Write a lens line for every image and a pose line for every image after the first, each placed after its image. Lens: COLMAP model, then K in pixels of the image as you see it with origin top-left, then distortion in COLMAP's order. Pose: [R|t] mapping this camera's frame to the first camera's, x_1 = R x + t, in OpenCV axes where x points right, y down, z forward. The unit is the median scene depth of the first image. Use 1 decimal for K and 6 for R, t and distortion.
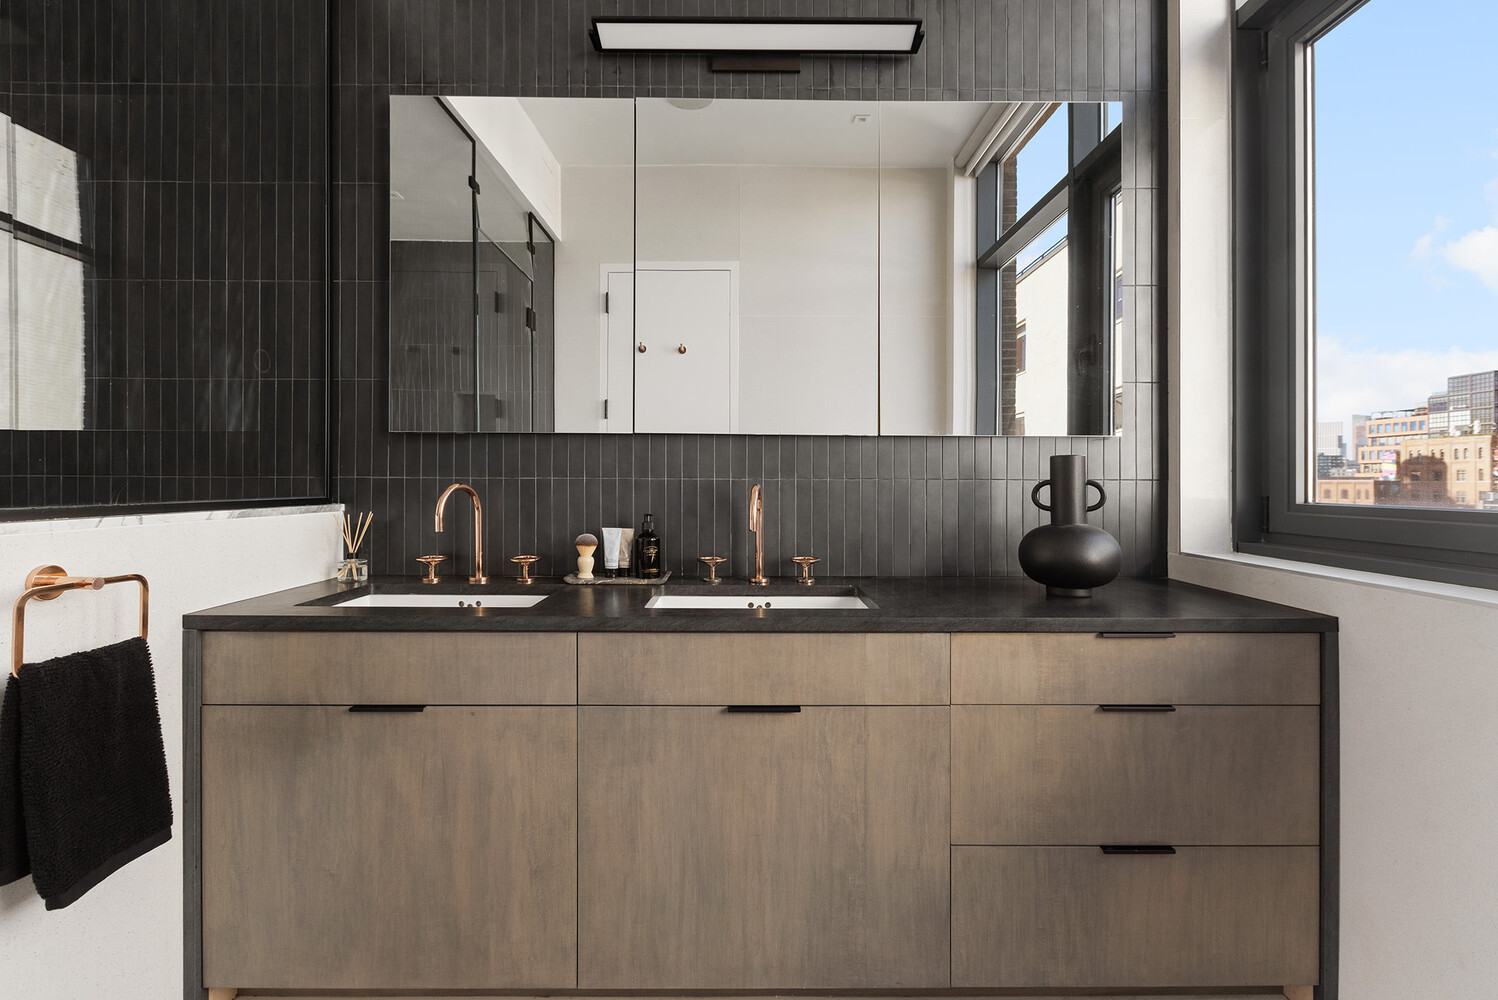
lens RADIAL K [[670.4, 0, 745.1], [0, 670.4, 490.5], [0, 0, 1]] dist [-0.001569, -0.000627]
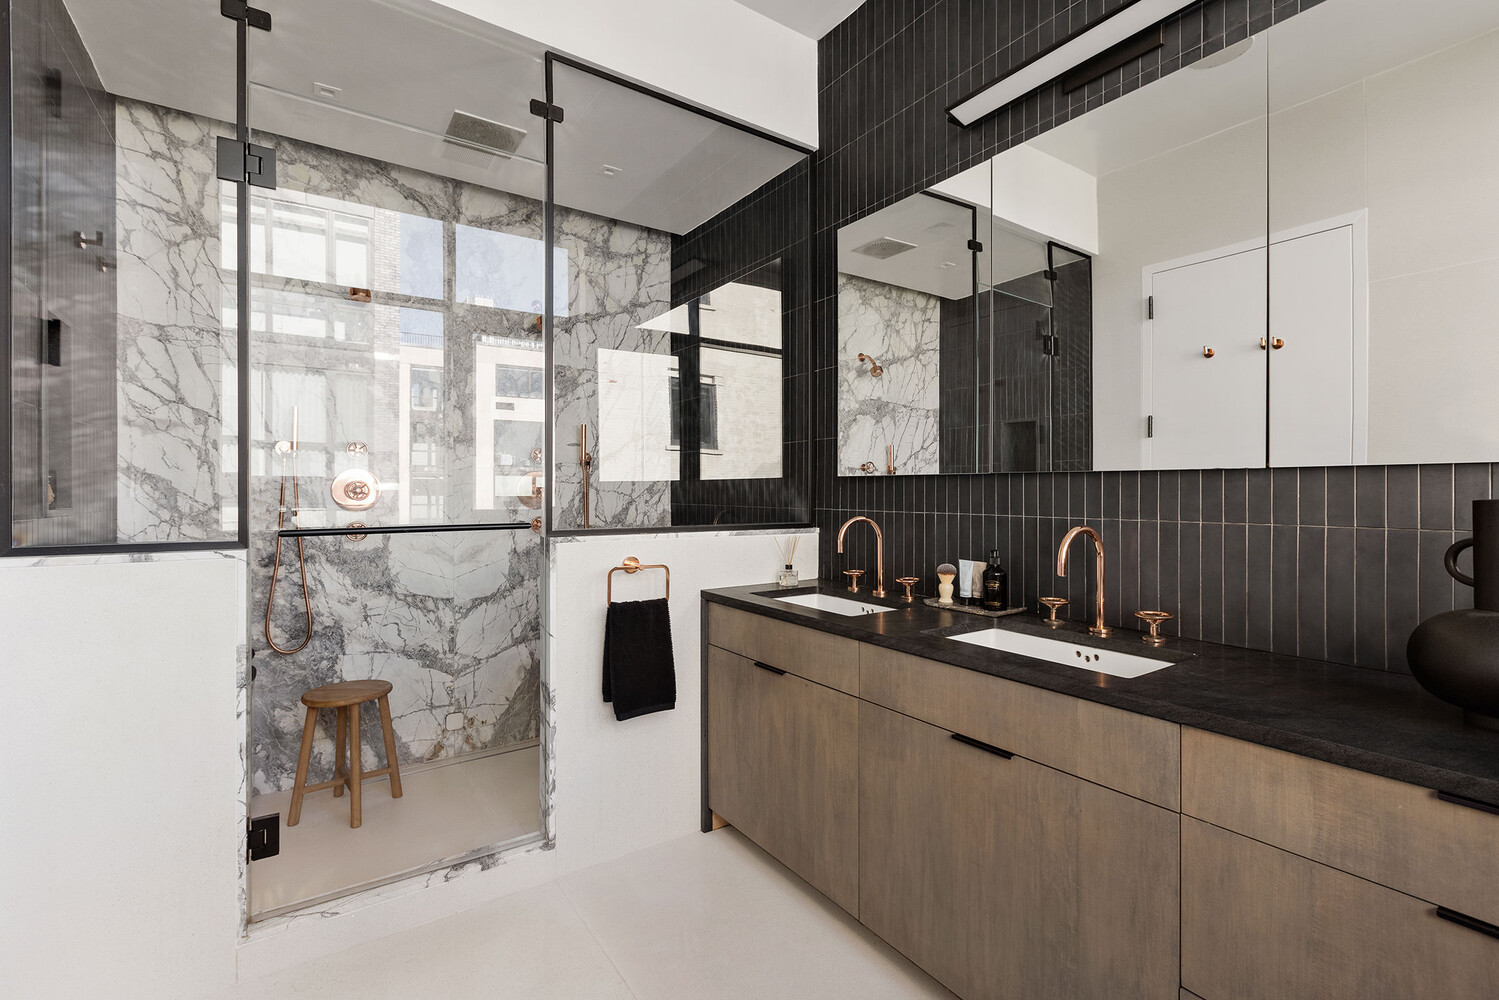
lens RADIAL K [[694.2, 0, 749.5], [0, 694.2, 500.0], [0, 0, 1]] dist [-0.003970, -0.000874]
pose [[0.543231, 0.008092, -0.839545, 0.718088], [-0.007391, 0.999961, 0.004855, -0.058262], [0.839551, 0.003568, 0.543269, 0.106379]]
